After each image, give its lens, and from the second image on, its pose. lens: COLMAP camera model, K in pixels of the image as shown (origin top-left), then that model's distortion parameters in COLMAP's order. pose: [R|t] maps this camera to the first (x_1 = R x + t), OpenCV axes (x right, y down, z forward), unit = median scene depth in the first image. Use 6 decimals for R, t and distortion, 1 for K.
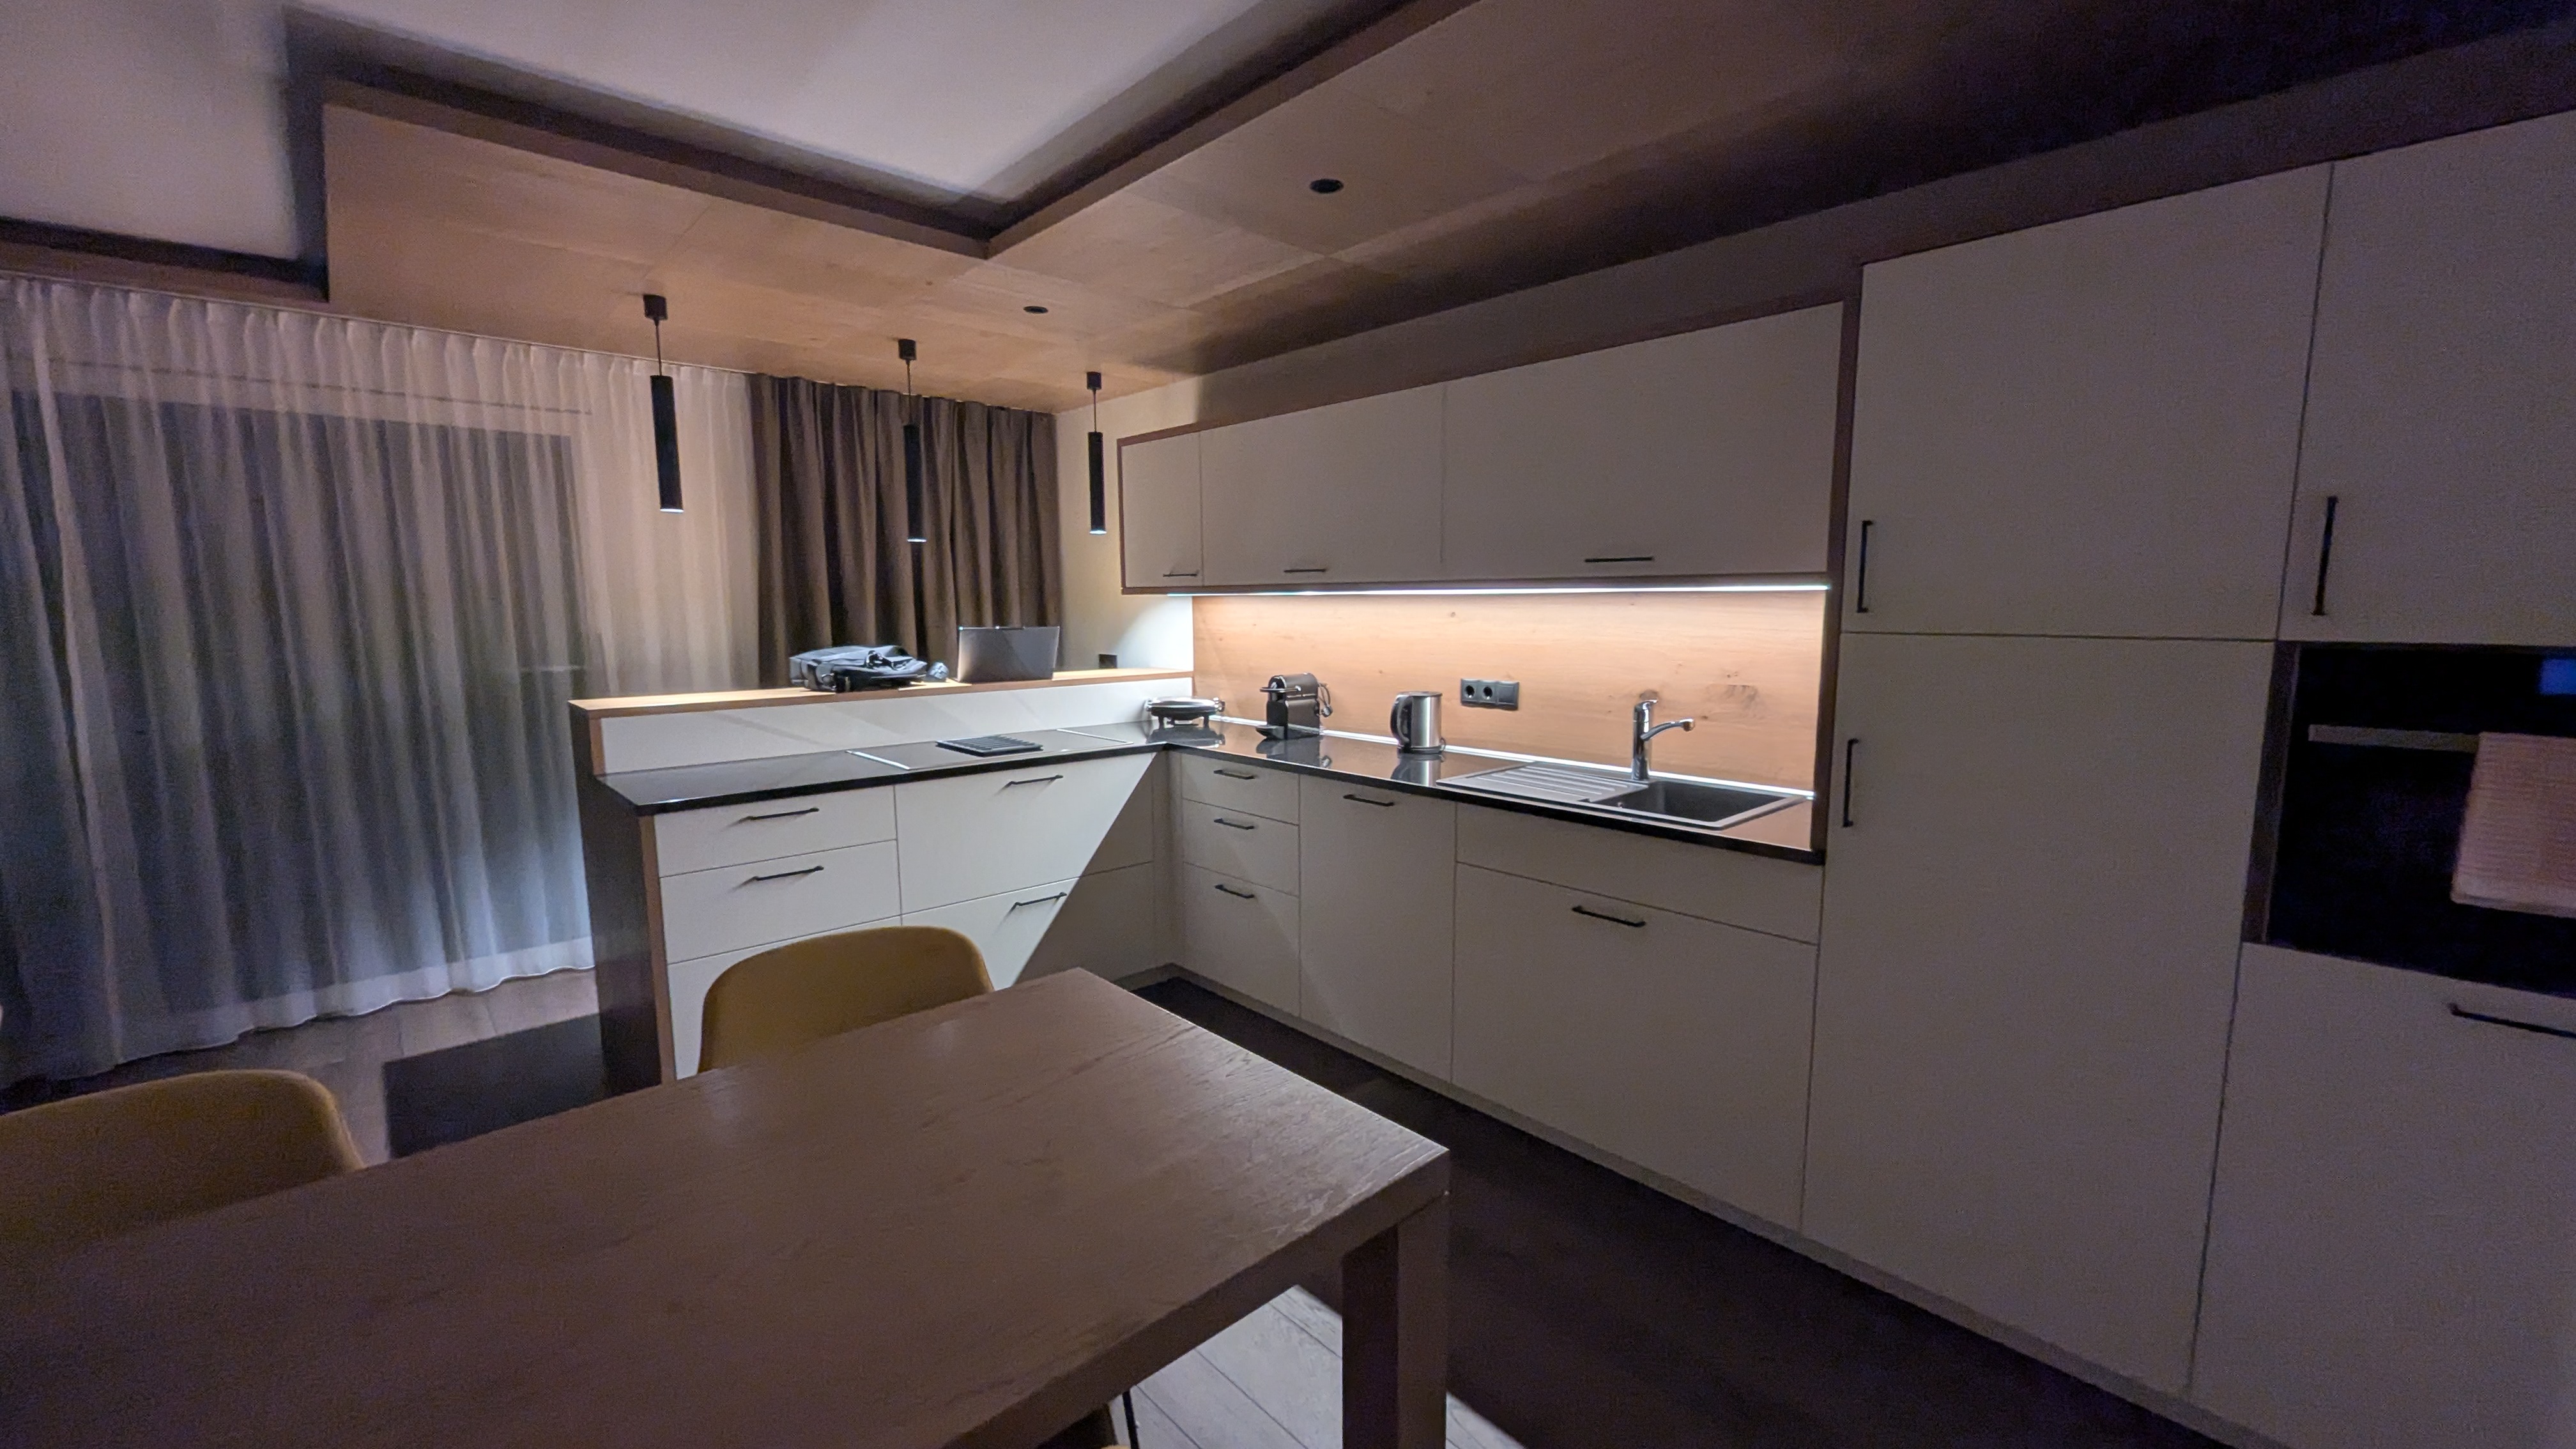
lens RADIAL K [[984.4, 0, 1277.7], [0, 984.4, 728.5], [0, 0, 1]] dist [-0.000435, -0.000529]
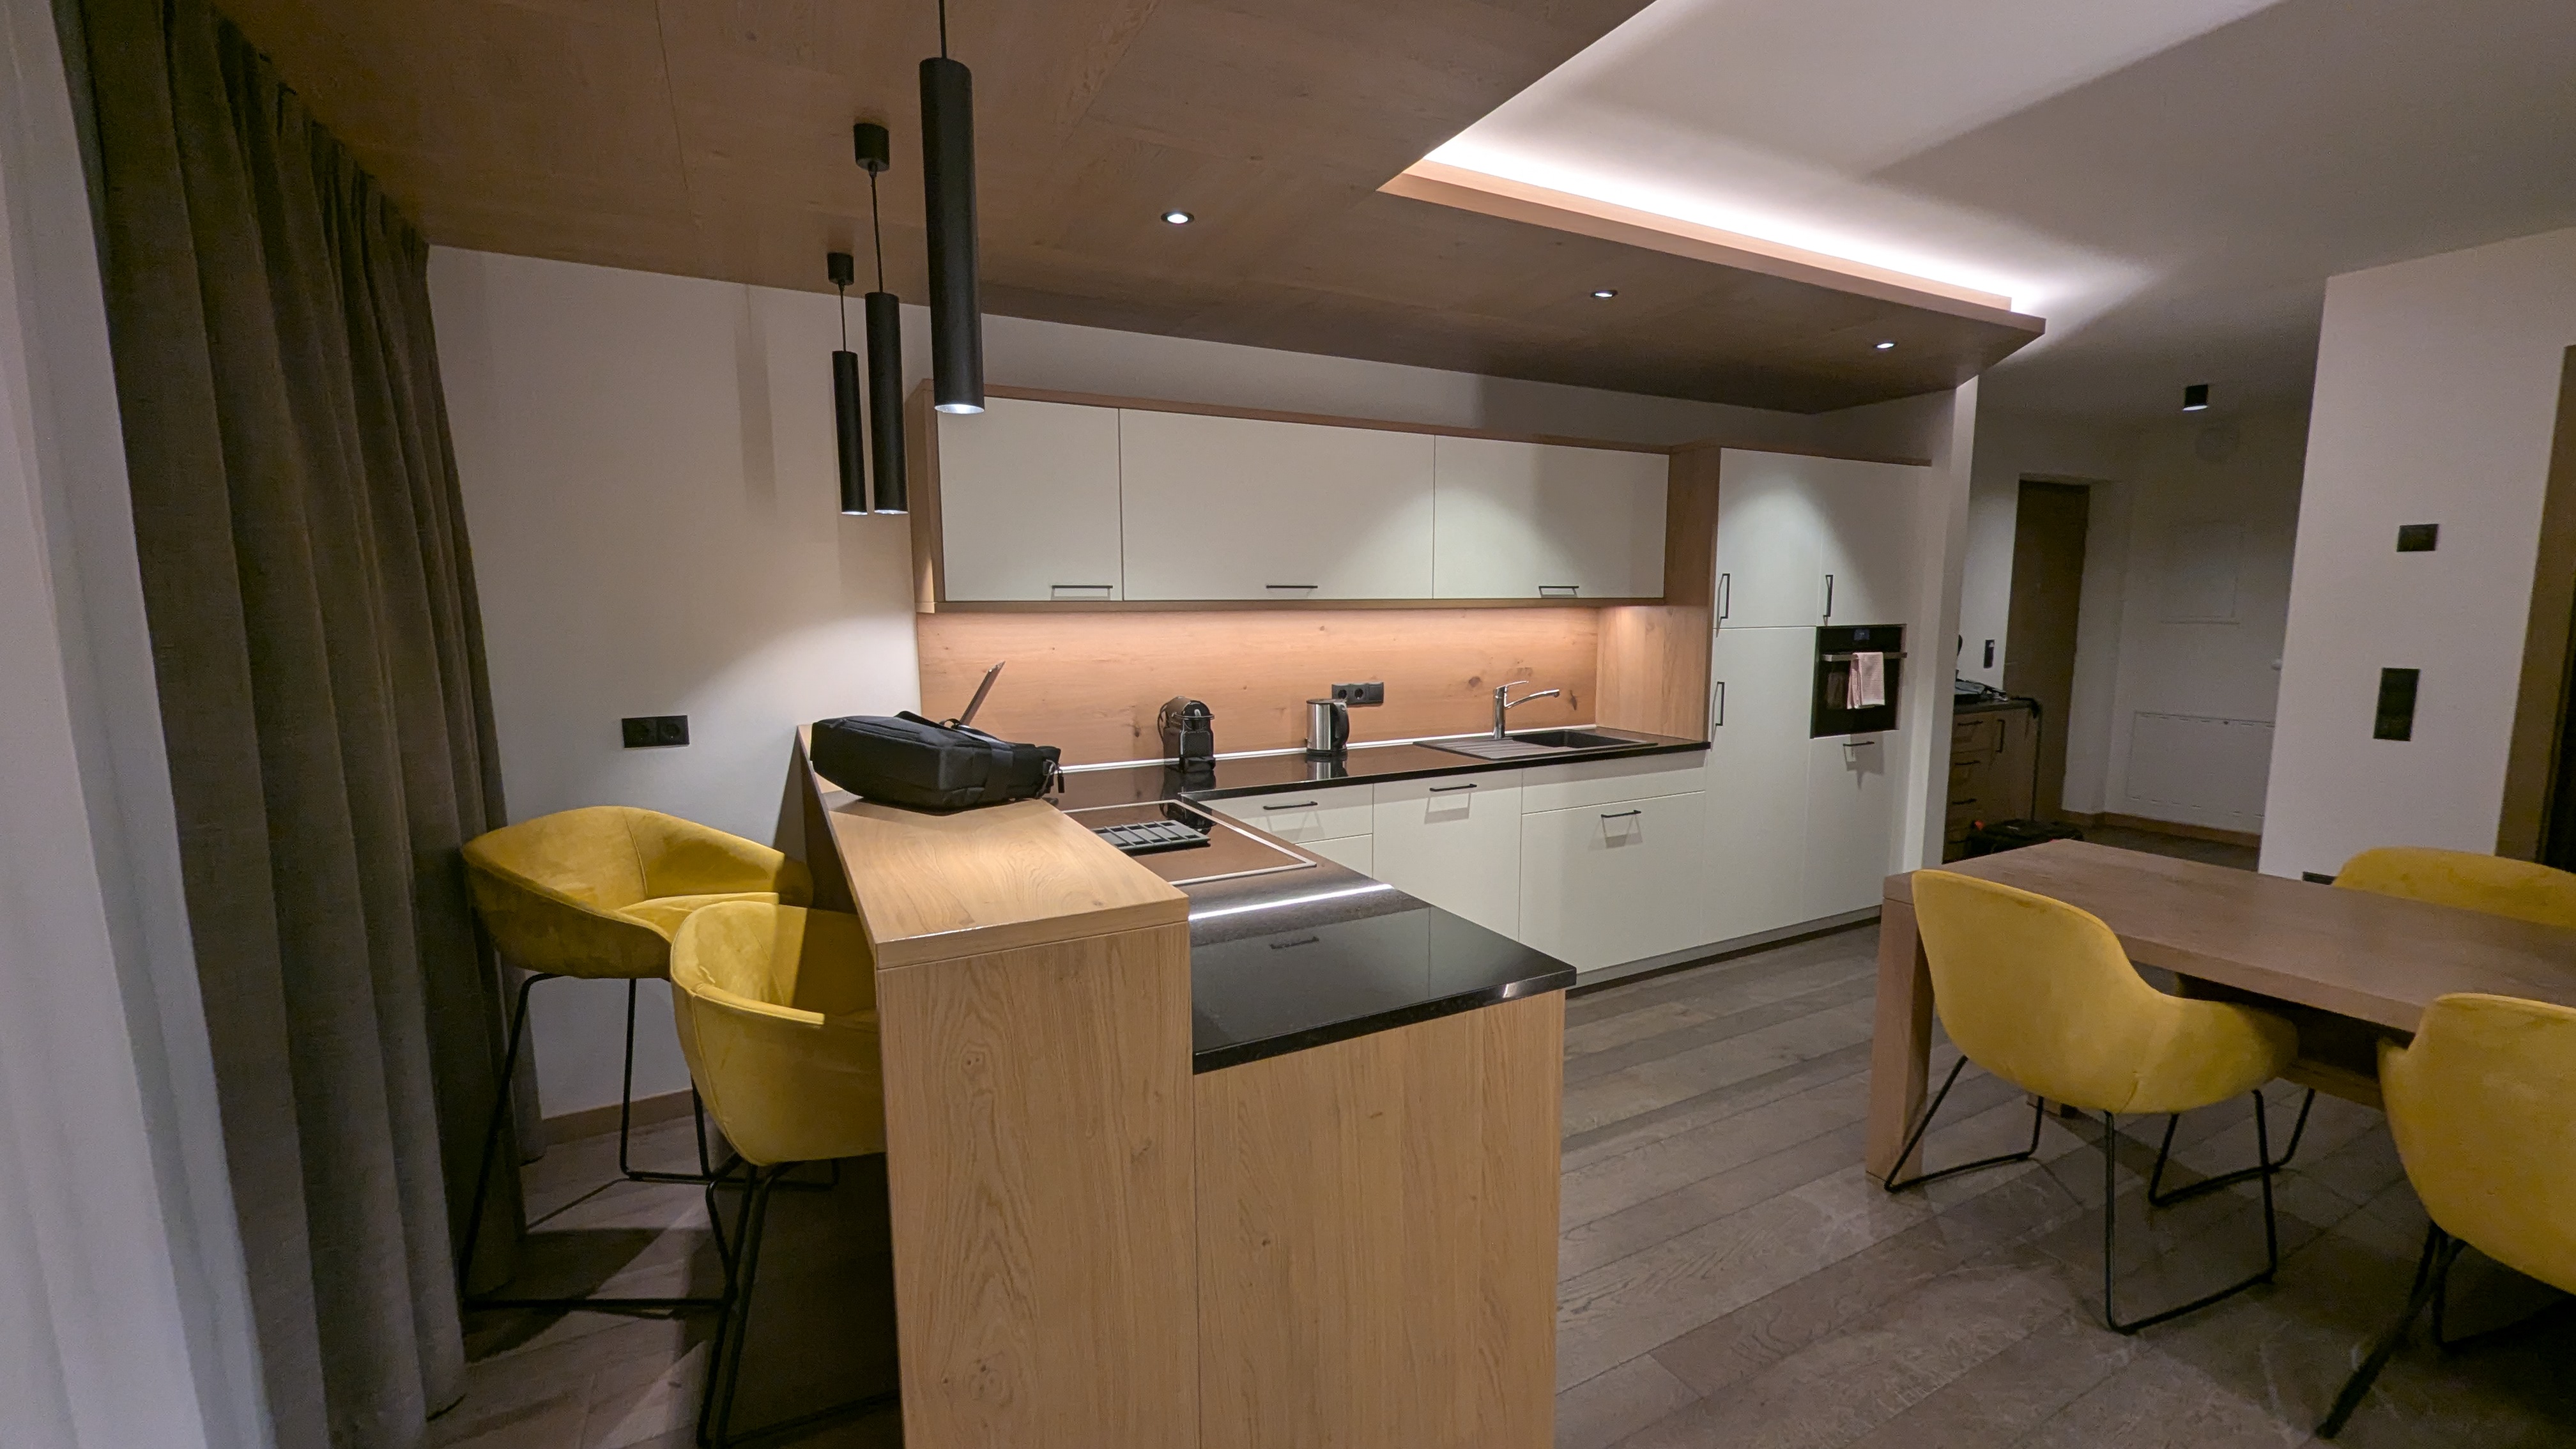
lens RADIAL K [[984.4, 0, 1277.7], [0, 984.4, 728.5], [0, 0, 1]] dist [-0.000435, -0.000529]
pose [[0.272064, -0.107932, 0.956207, -0.969965], [0.131645, 0.988522, 0.074123, -0.095565], [-0.953232, 0.105714, 0.283150, 0.760814]]
